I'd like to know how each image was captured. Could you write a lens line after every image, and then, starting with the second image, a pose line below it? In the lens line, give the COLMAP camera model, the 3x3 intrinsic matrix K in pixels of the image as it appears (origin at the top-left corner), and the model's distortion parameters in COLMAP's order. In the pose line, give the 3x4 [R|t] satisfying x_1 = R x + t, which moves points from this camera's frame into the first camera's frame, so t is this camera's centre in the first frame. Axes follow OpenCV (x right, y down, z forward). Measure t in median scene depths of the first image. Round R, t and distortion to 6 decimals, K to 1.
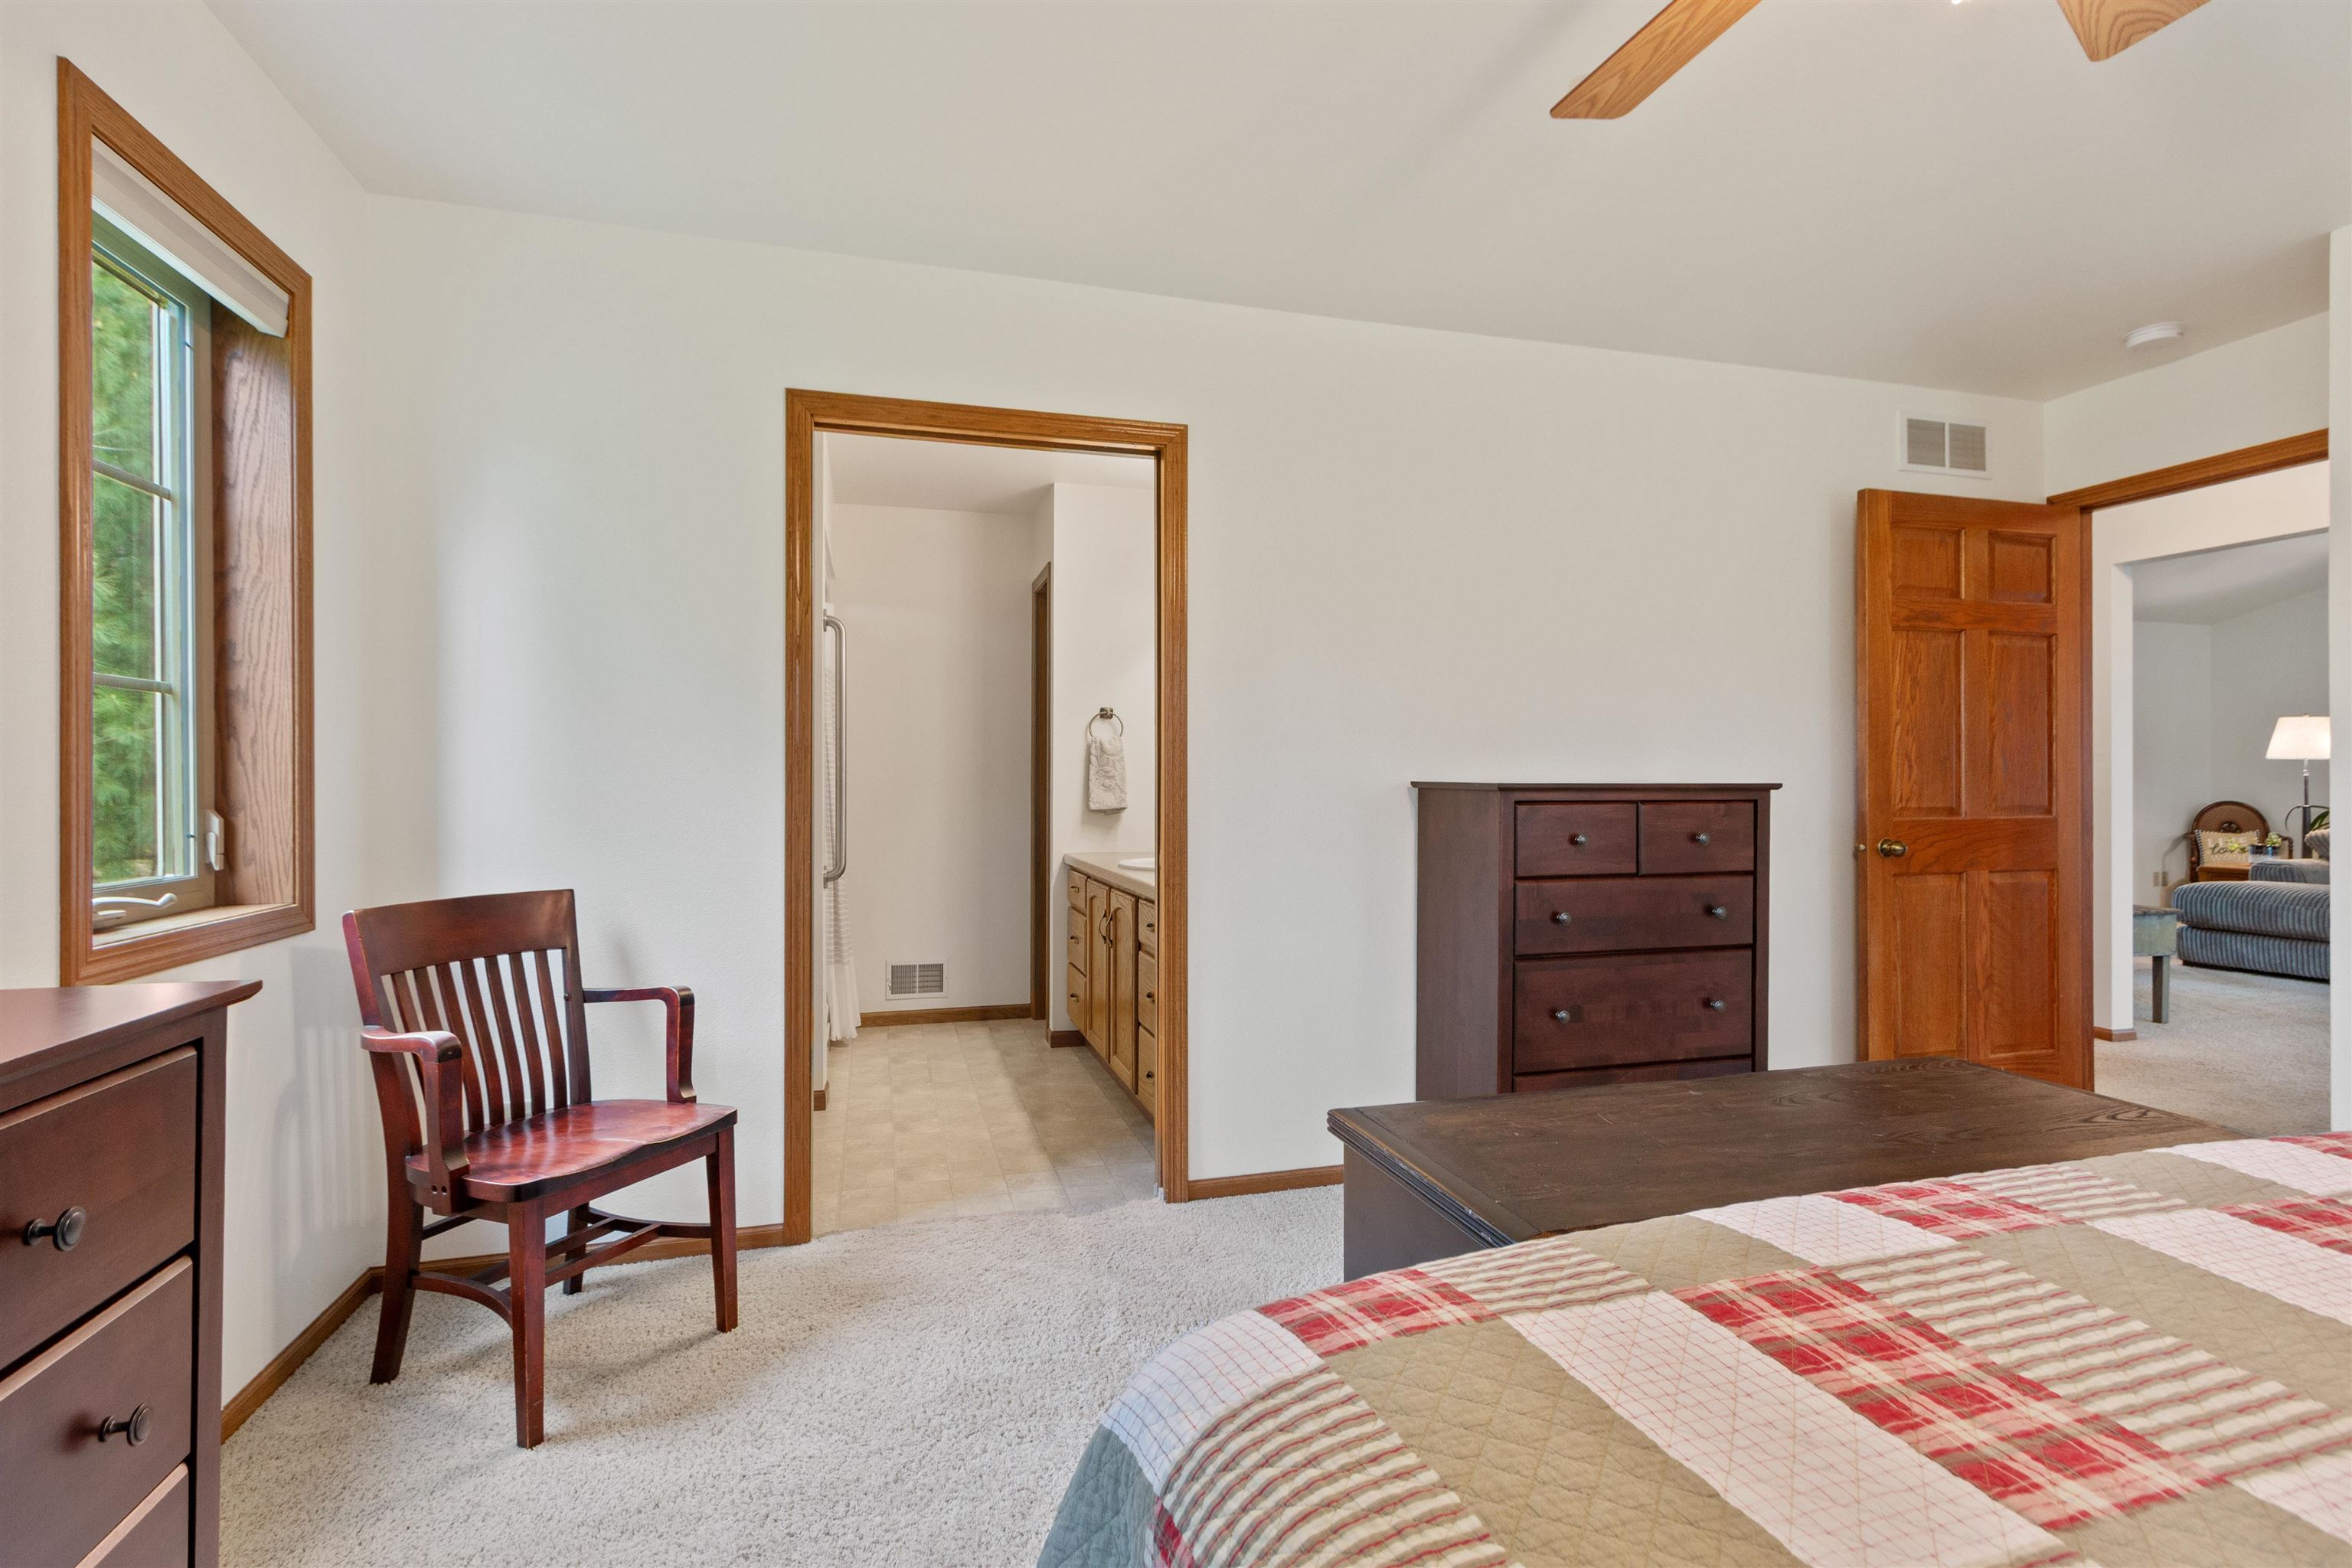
lens RADIAL K [[1096.6, 0, 1188.7], [0, 1096.6, 783.1], [0, 0, 1]] dist [0.007783, -0.002545]
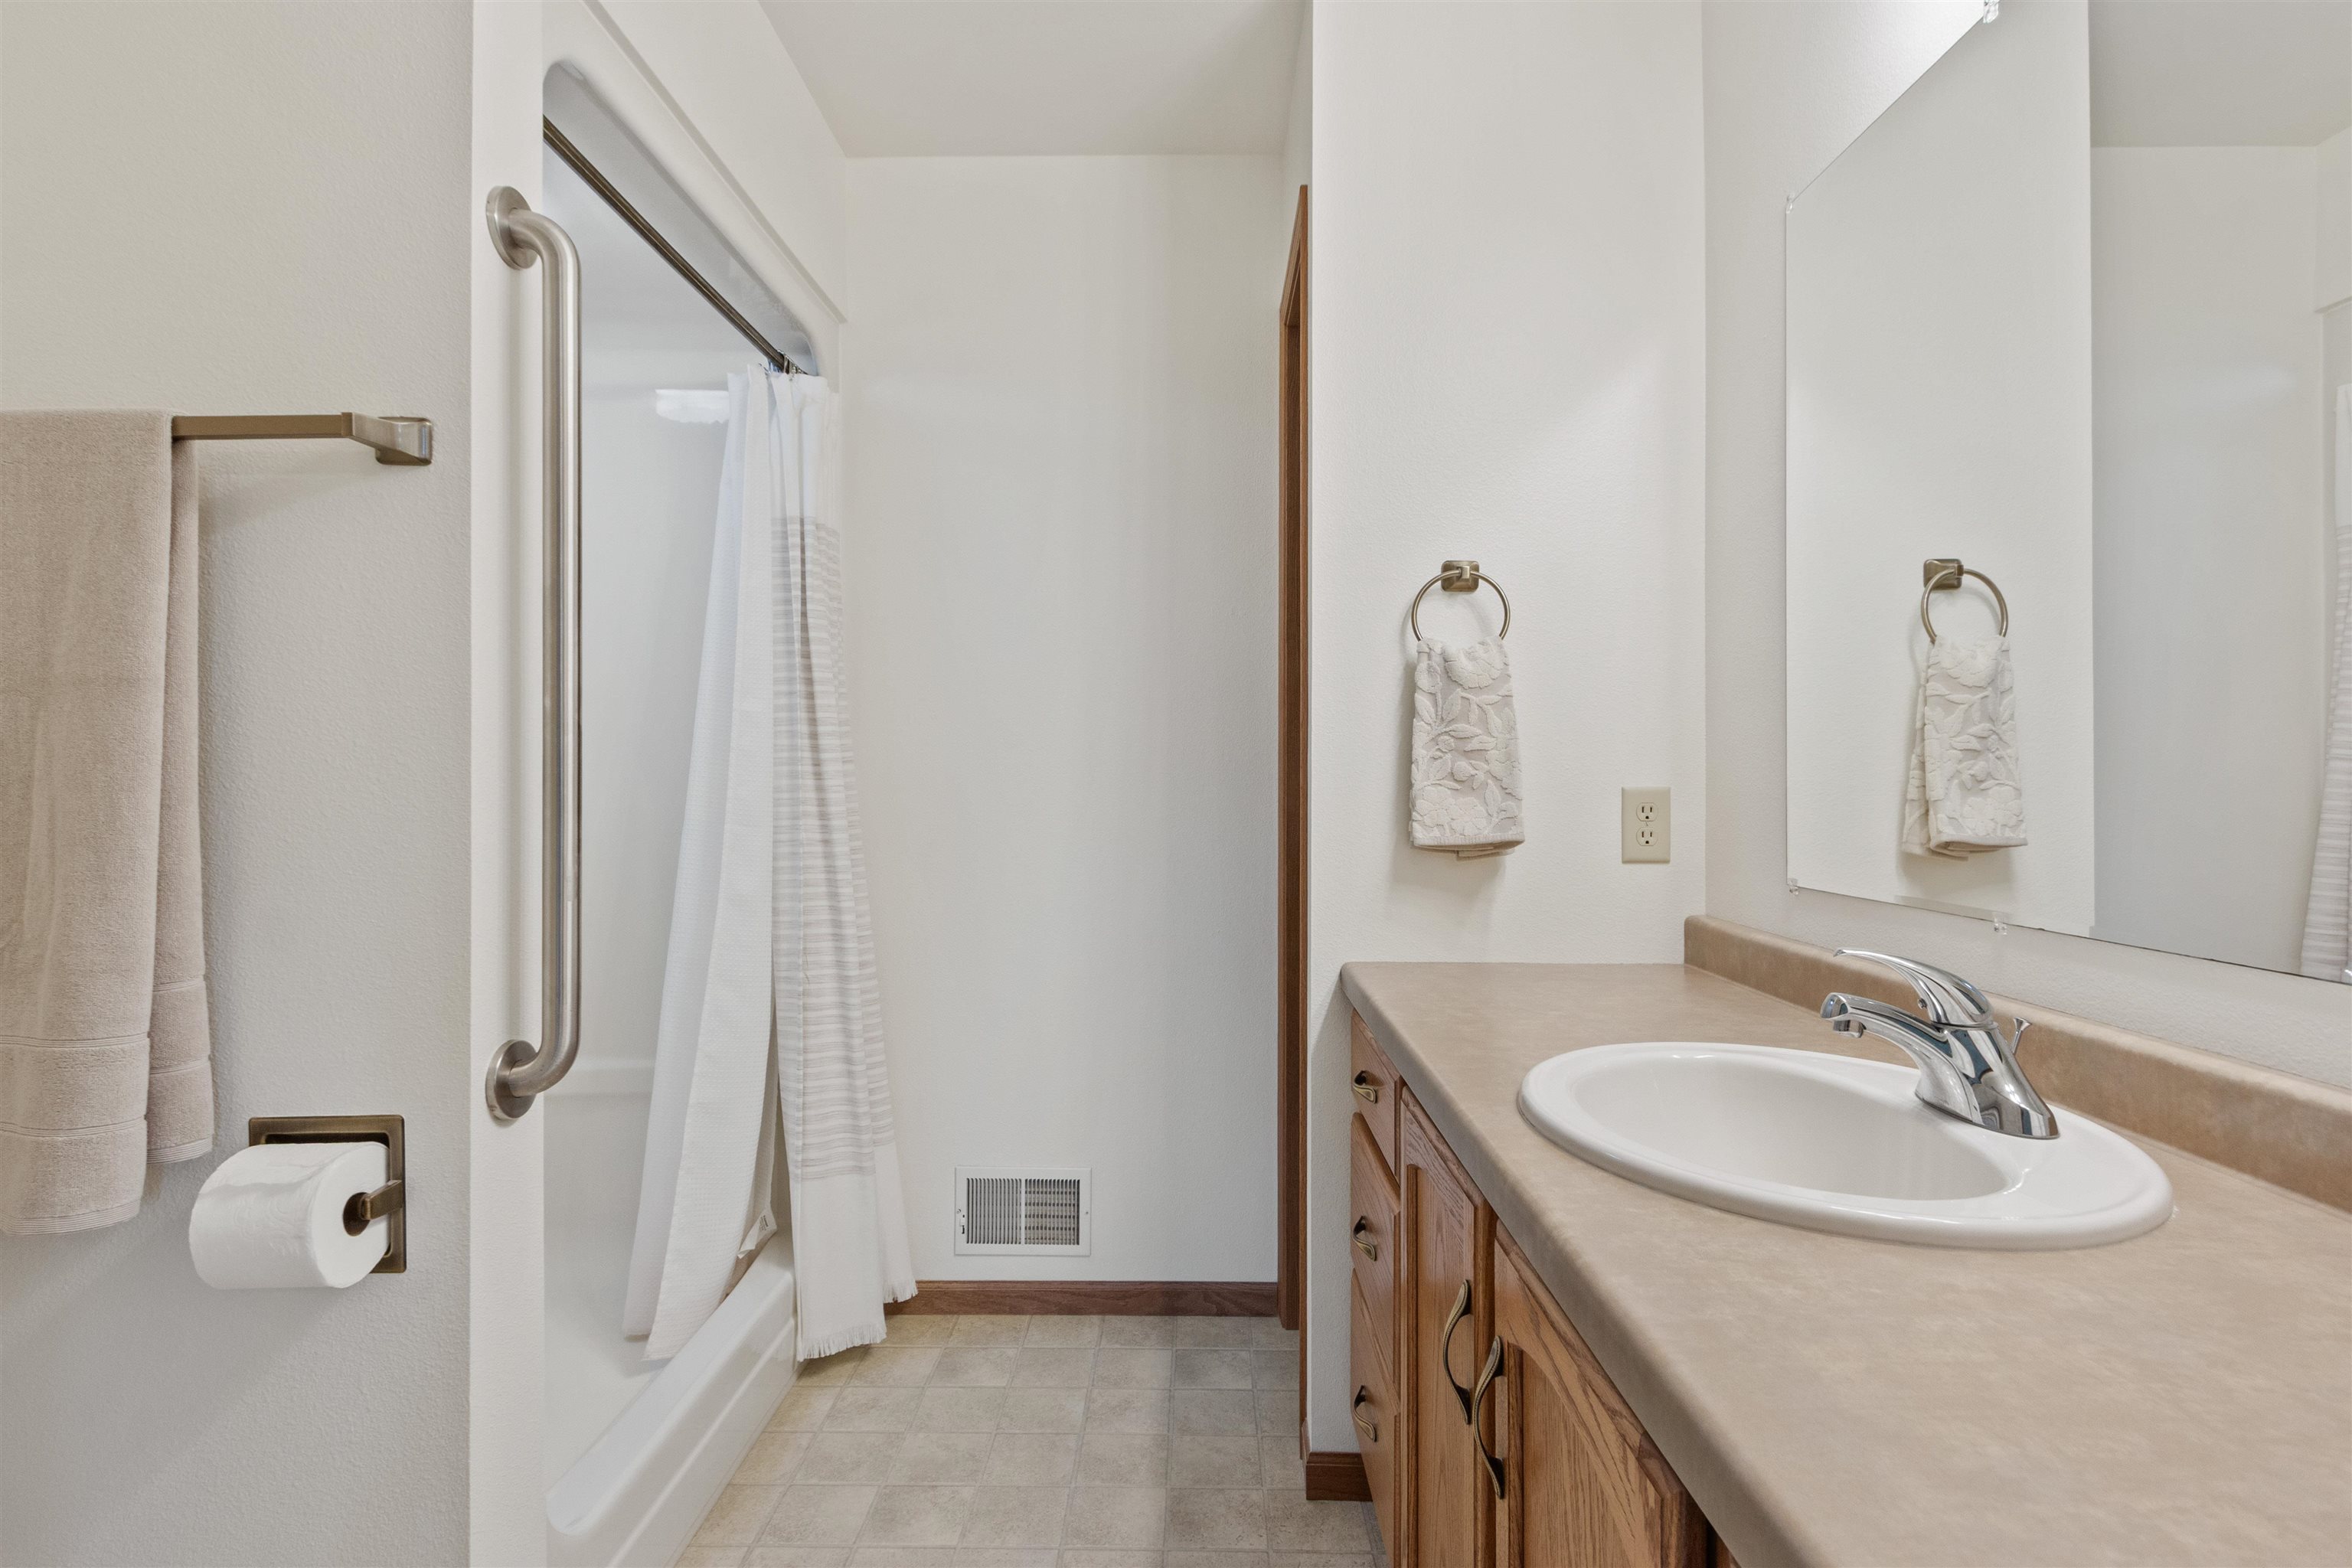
lens RADIAL K [[1247.4, 0, 1176.9], [0, 1247.4, 777.1], [0, 0, 1]] dist [0.013033, 0.000263]
pose [[0.961401, -0.000005, -0.275150, -0.052025], [-0.000105, 1.000000, -0.000386, 0.002422], [0.275150, 0.000400, 0.961401, 0.582399]]
